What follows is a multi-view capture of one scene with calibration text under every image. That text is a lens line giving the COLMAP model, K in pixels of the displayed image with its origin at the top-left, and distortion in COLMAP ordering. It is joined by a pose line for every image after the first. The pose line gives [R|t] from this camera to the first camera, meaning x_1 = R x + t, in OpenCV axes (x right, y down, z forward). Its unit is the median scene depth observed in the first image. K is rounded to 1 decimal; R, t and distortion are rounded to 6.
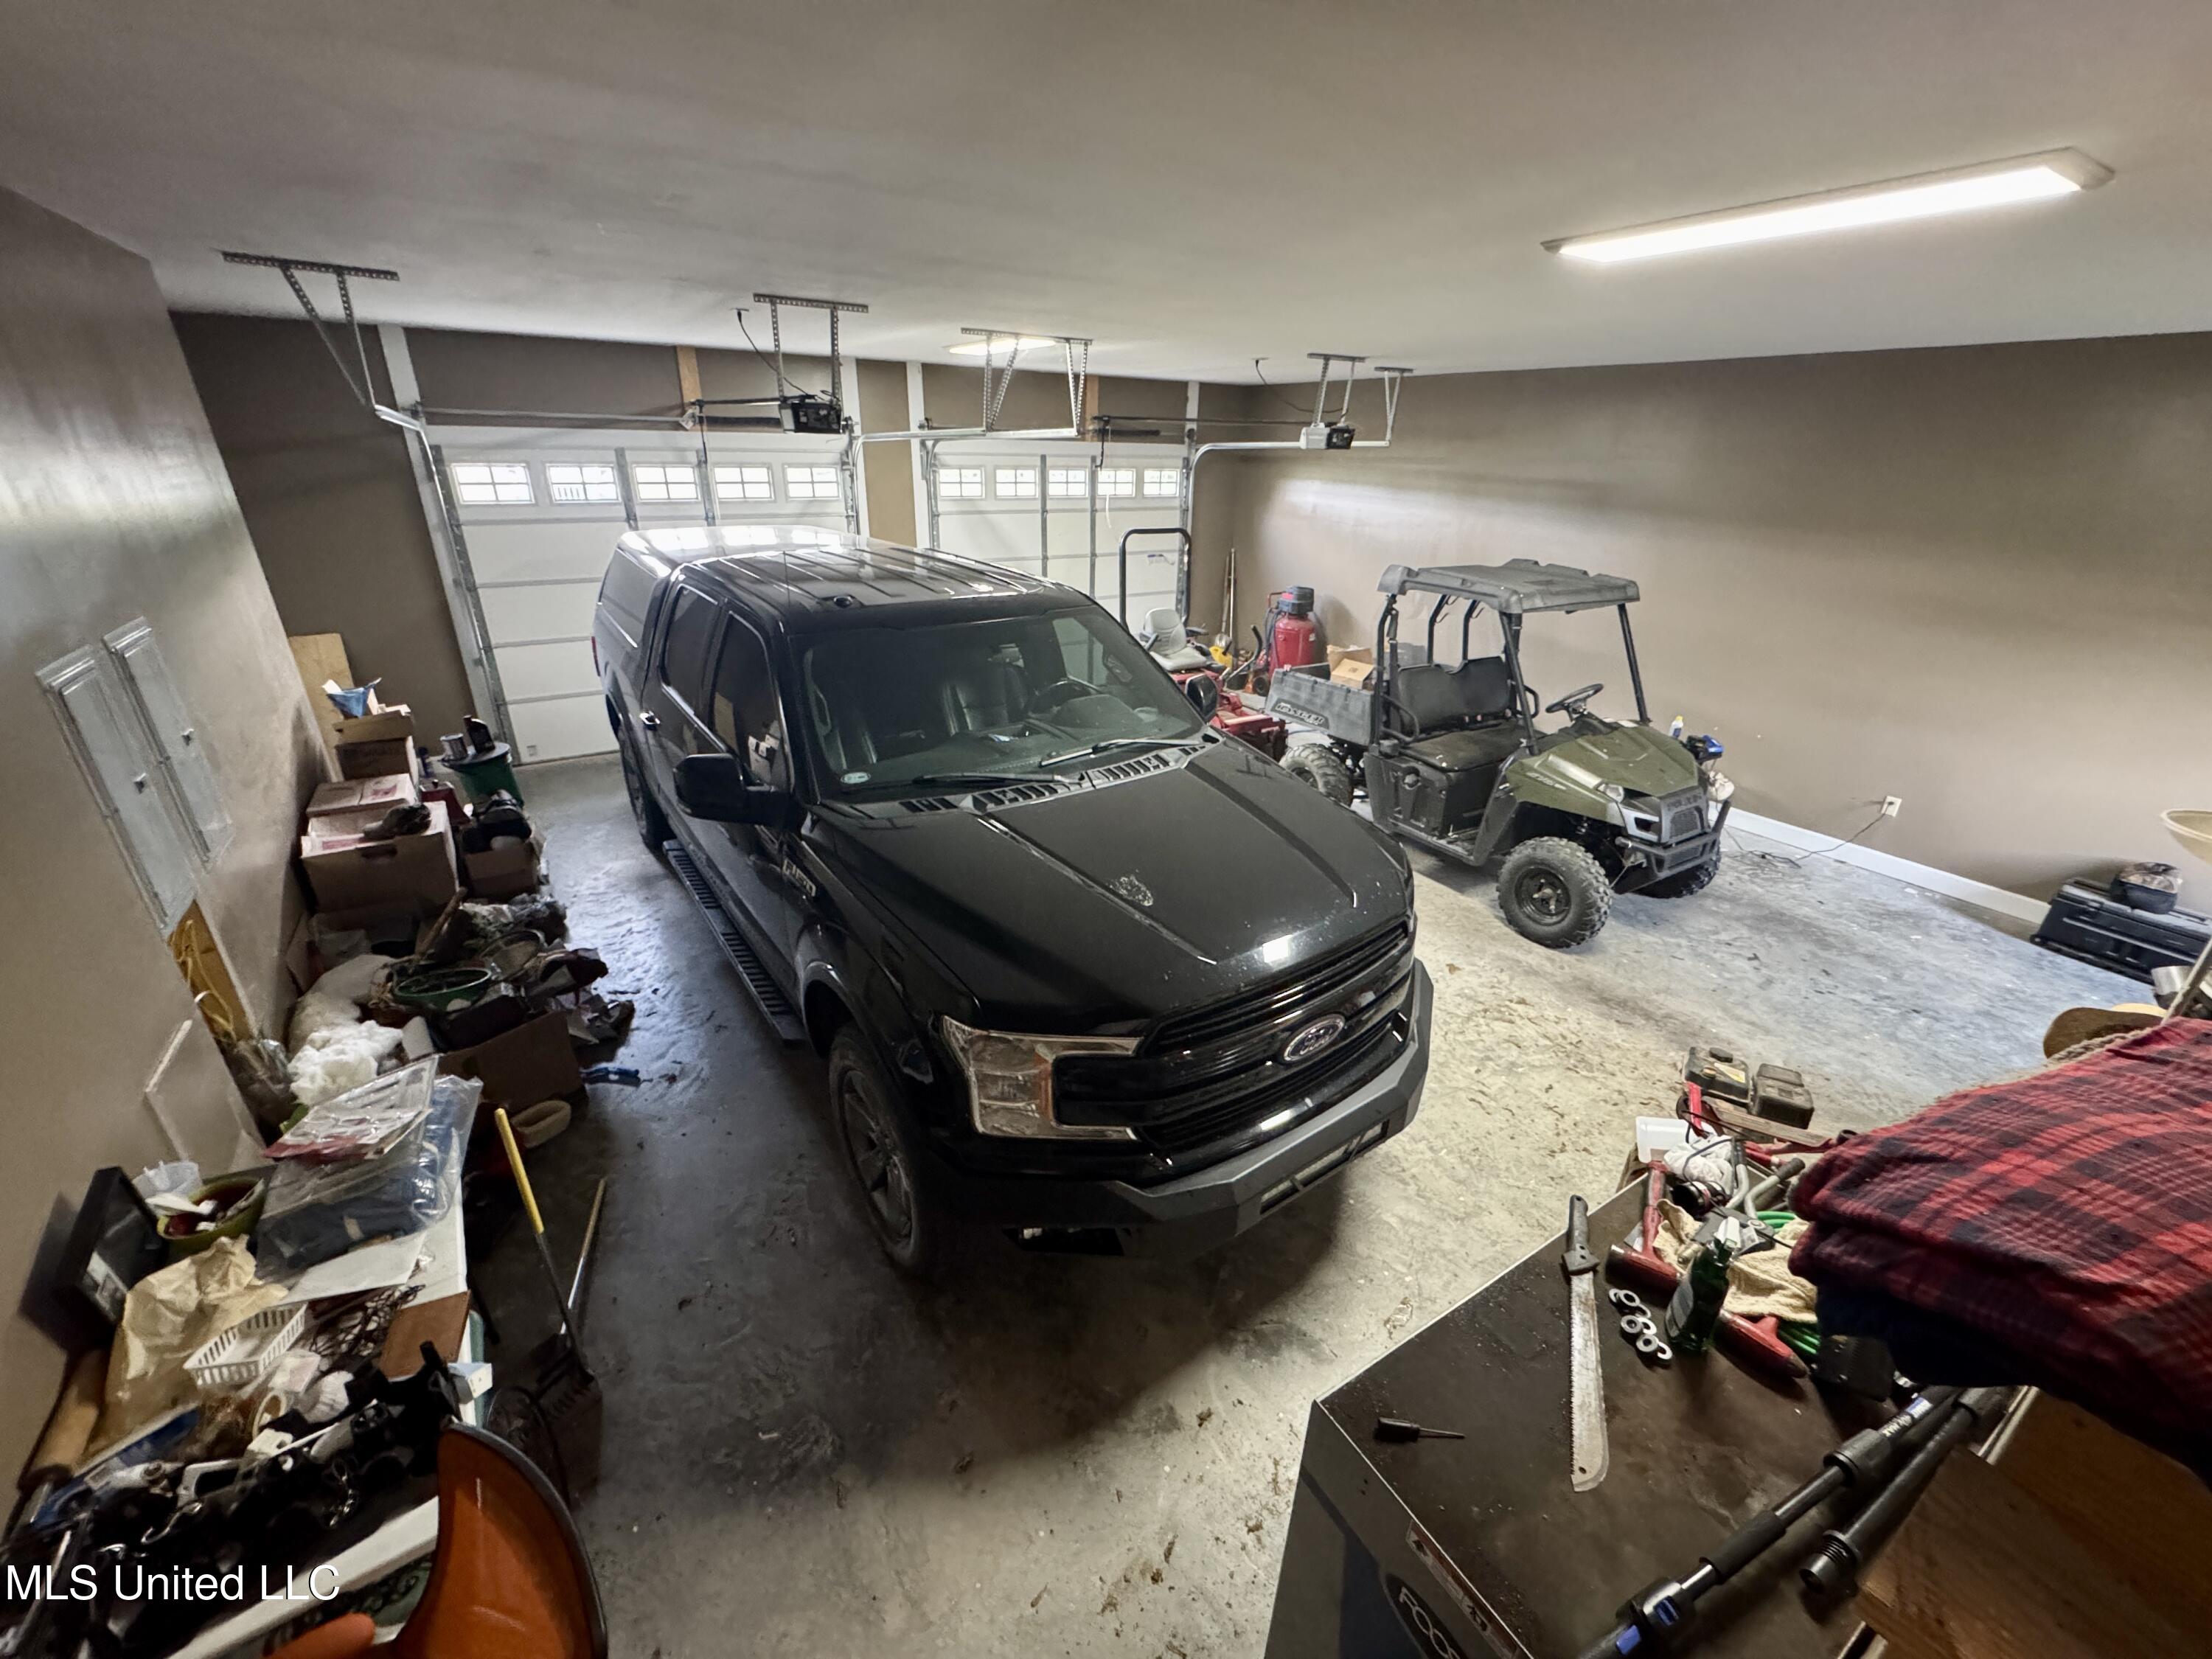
lens RADIAL K [[886.4, 0, 1097.0], [0, 886.4, 827.8], [0, 0, 1]] dist [-0.002067, 0.000626]
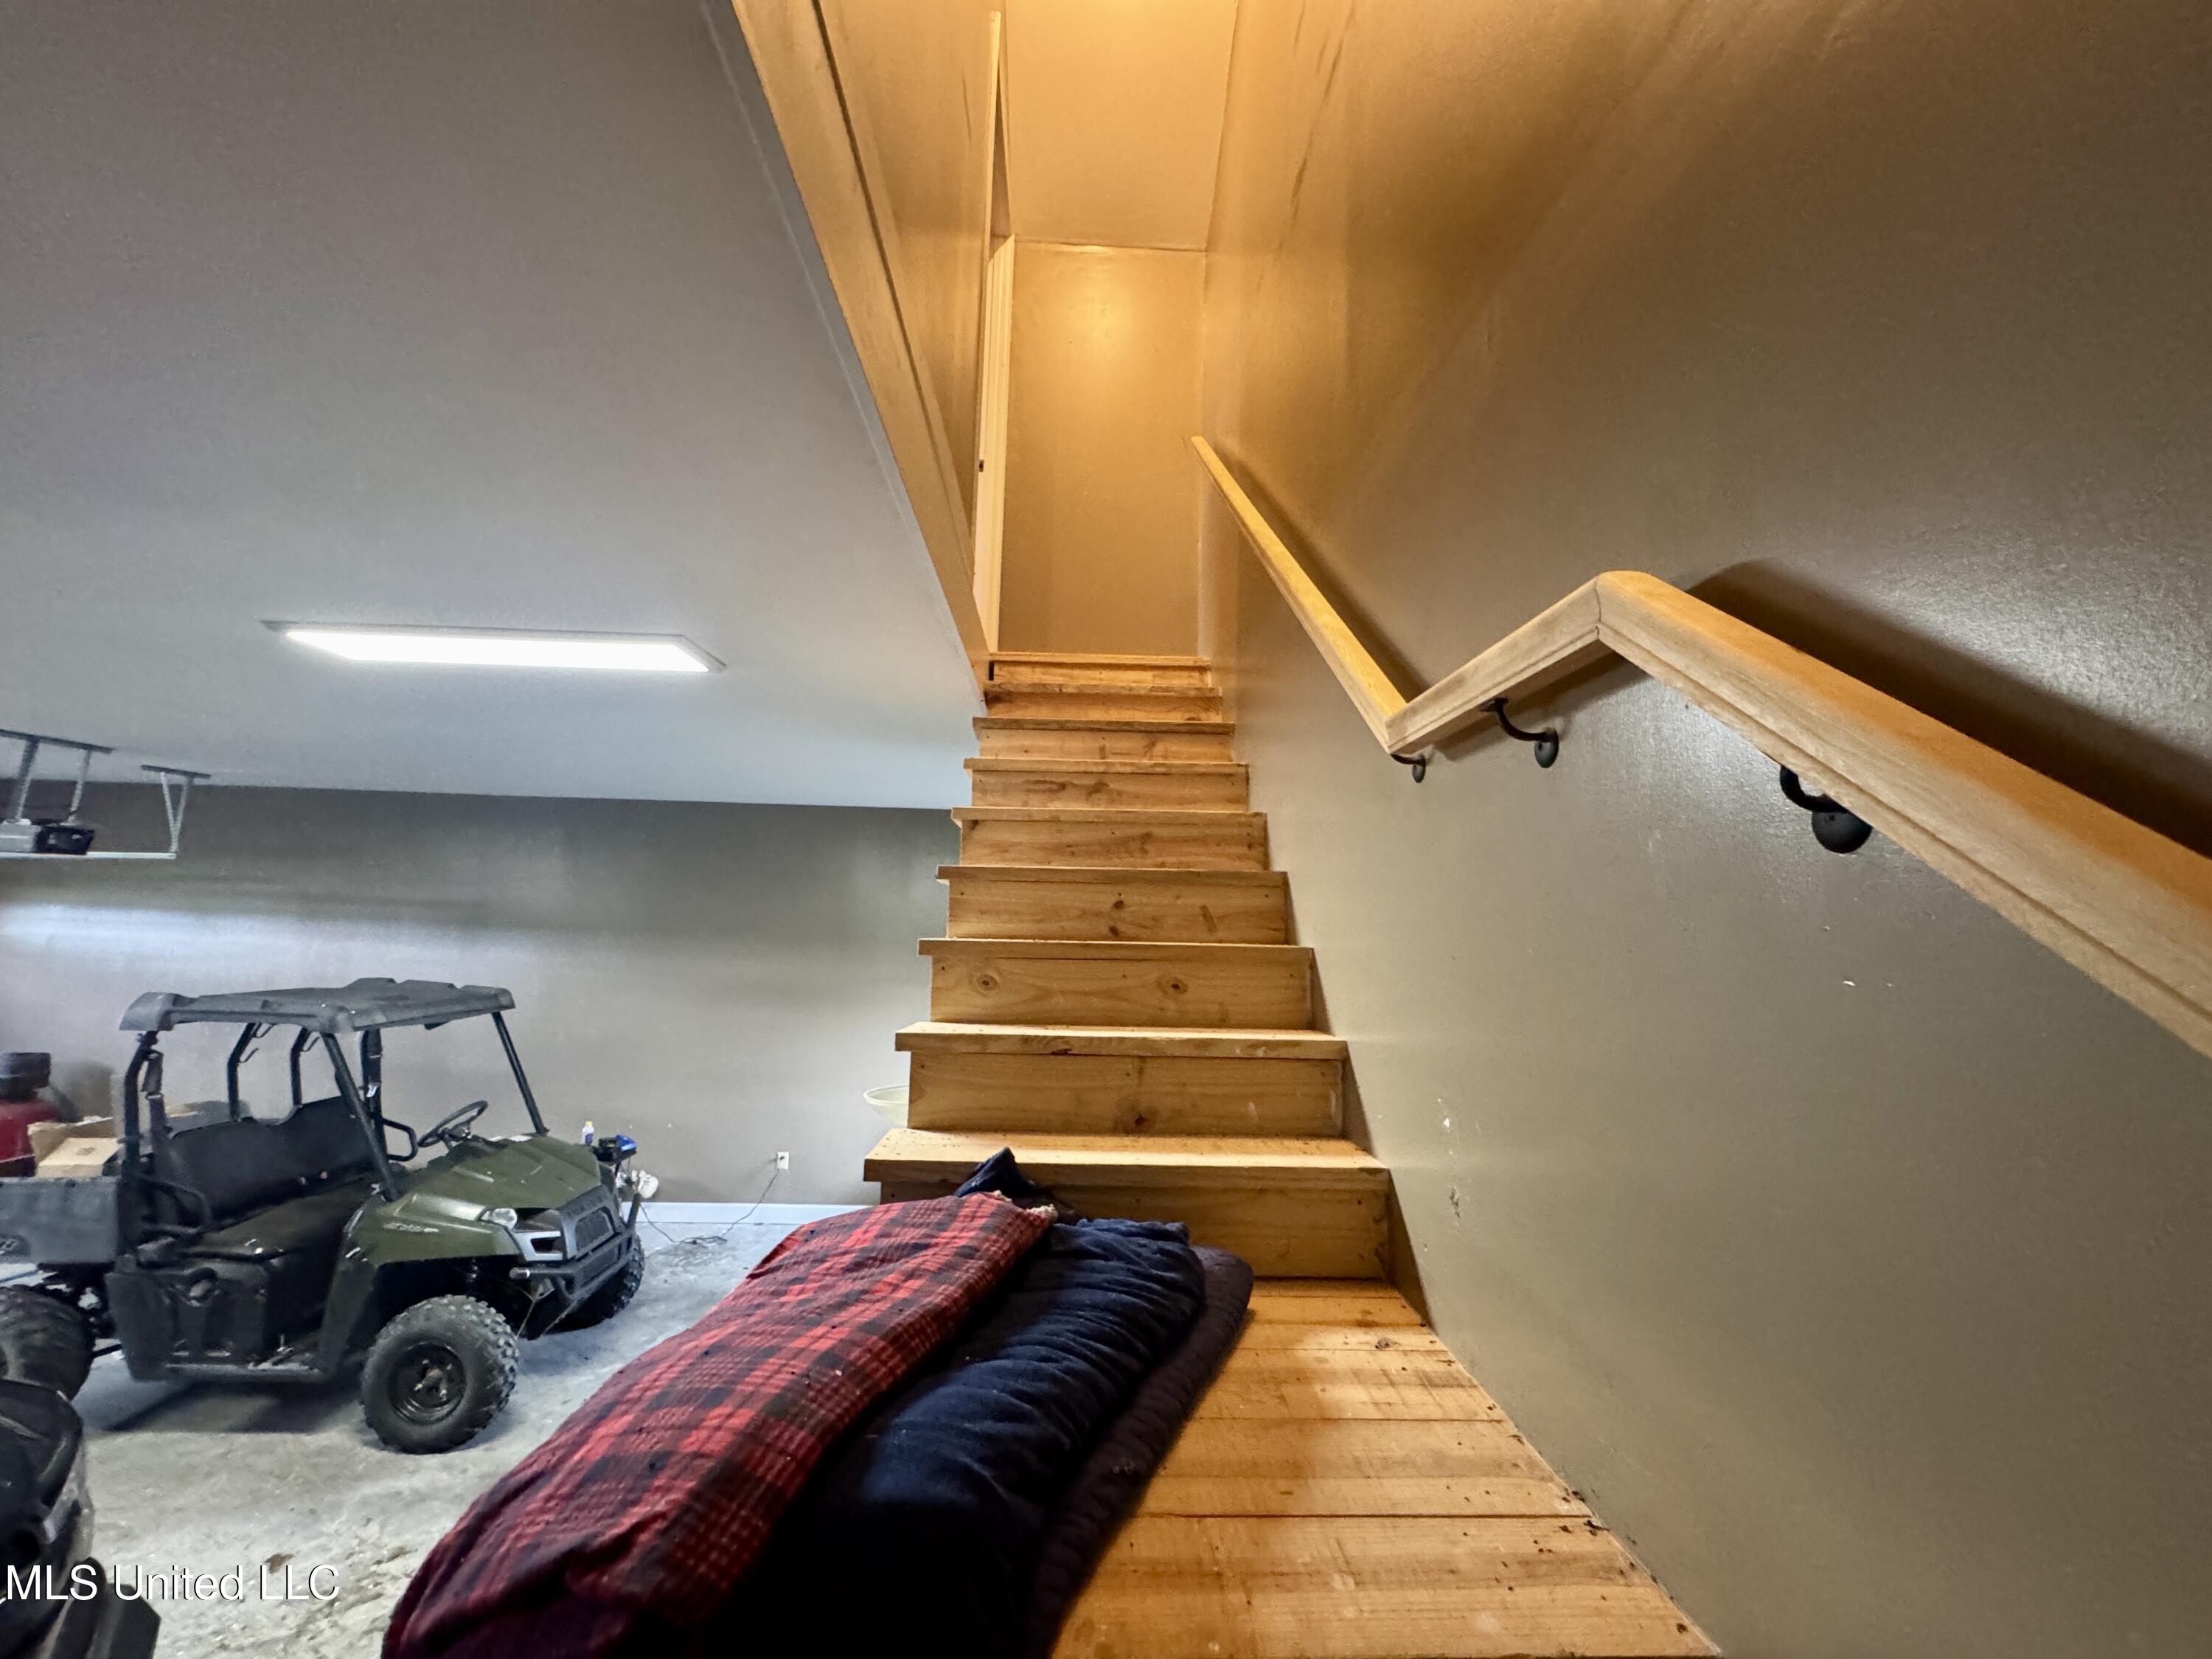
lens RADIAL K [[886.4, 0, 1110.1], [0, 886.4, 838.3], [0, 0, 1]] dist [-0.002067, 0.000626]
pose [[0.507094, 0.073272, 0.858770, 0.100179], [0.330165, 0.903861, -0.272078, 0.050215], [-0.796145, 0.421505, 0.434151, -0.006456]]
